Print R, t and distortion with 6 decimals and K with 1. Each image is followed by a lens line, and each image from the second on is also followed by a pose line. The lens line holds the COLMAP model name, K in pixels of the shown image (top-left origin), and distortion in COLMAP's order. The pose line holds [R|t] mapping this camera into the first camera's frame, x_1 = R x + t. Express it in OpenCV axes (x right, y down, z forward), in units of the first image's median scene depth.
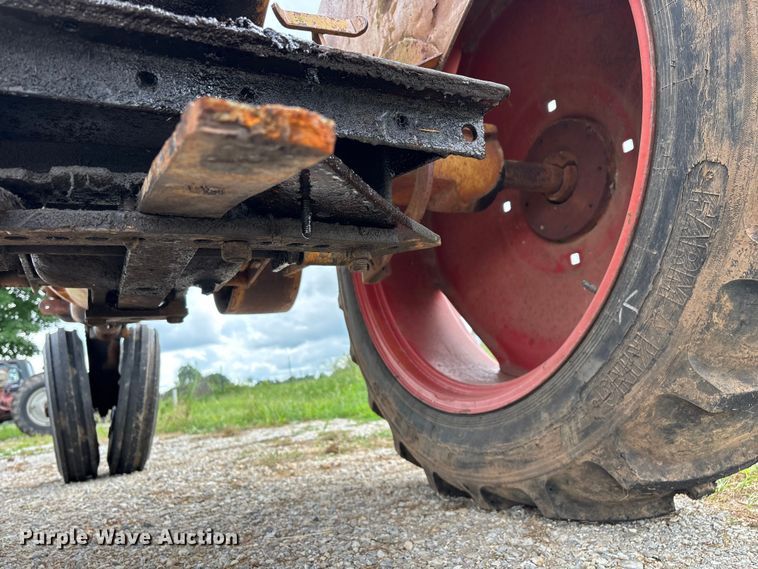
lens RADIAL K [[579.4, 0, 380.9], [0, 579.4, 282.3], [0, 0, 1]] dist [0.035460, -0.043721]
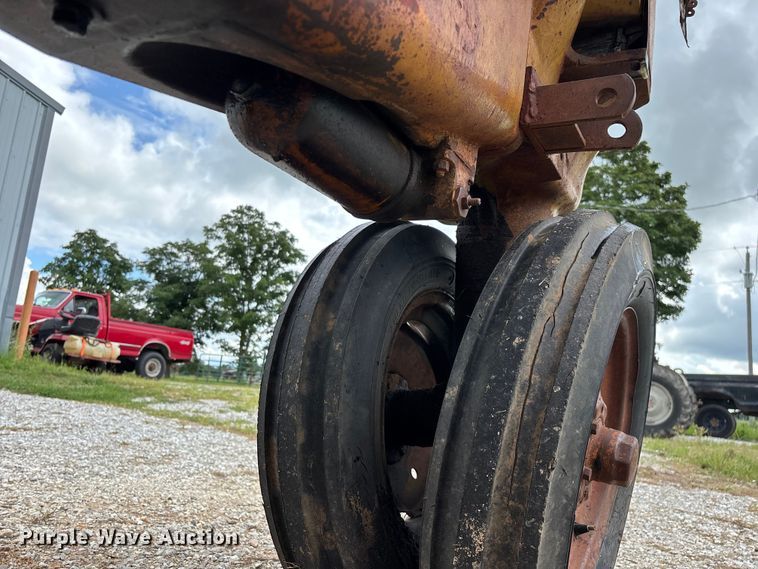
lens RADIAL K [[579.4, 0, 380.9], [0, 579.4, 282.3], [0, 0, 1]] dist [0.035460, -0.043721]
pose [[0.542606, 0.024464, -0.839631, -0.485491], [-0.023262, 0.999630, 0.014093, 0.254865], [0.839665, 0.011884, 0.542974, 1.729726]]
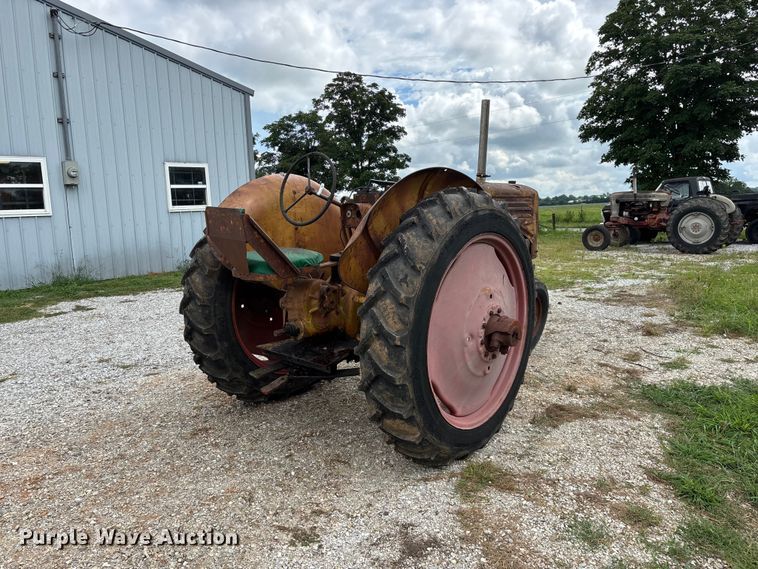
lens RADIAL K [[570.7, 0, 374.8], [0, 570.7, 281.6], [0, 0, 1]] dist [0.058270, -0.065073]
pose [[0.396354, 0.225391, -0.890001, 2.351716], [0.135707, 0.944366, 0.299594, -1.234156], [0.908013, -0.239525, 0.343716, -0.101234]]
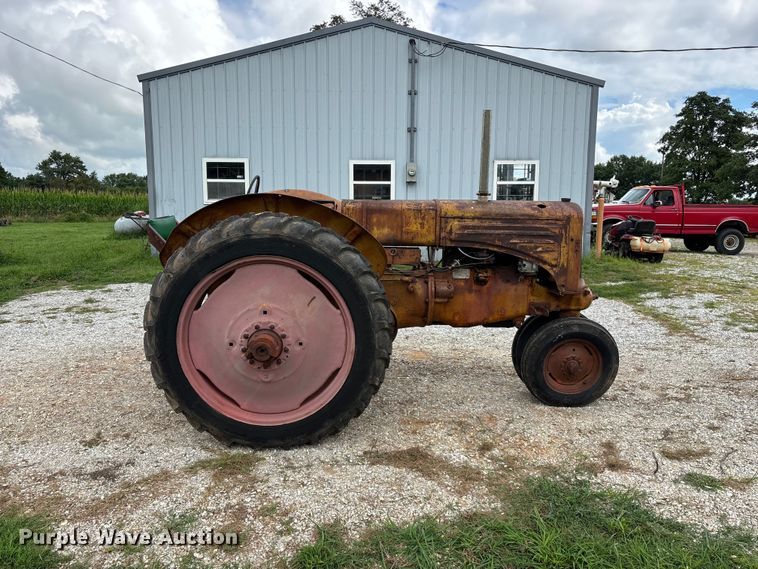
lens RADIAL K [[570.1, 0, 380.8], [0, 570.1, 284.5], [0, 0, 1]] dist [0.059755, -0.062767]
pose [[-0.406071, 0.250647, -0.878796, 2.509282], [0.191093, 0.963680, 0.186558, -0.897554], [0.893639, -0.092176, -0.439219, 2.909832]]
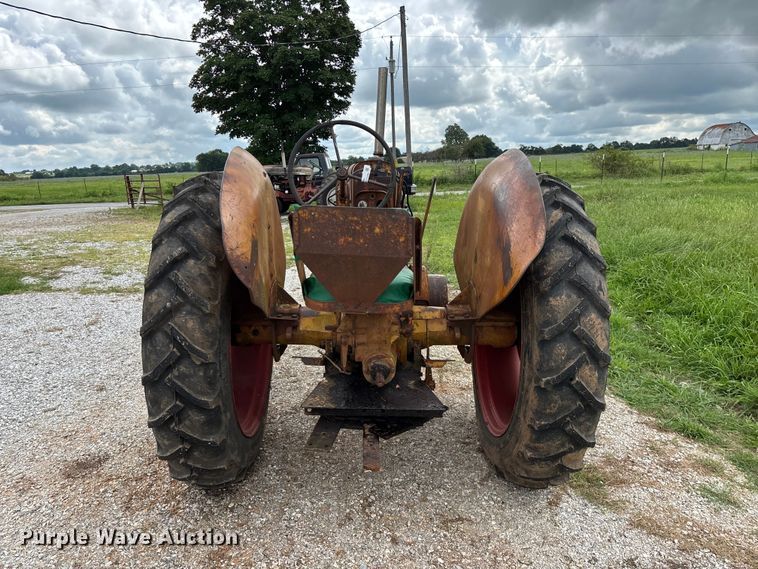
lens RADIAL K [[573.0, 0, 374.9], [0, 573.0, 292.6], [0, 0, 1]] dist [0.036164, -0.033972]
pose [[0.896786, 0.191446, -0.398904, 0.589921], [-0.012898, 0.912475, 0.408929, -1.309062], [0.442278, -0.361577, 0.820764, -1.077823]]
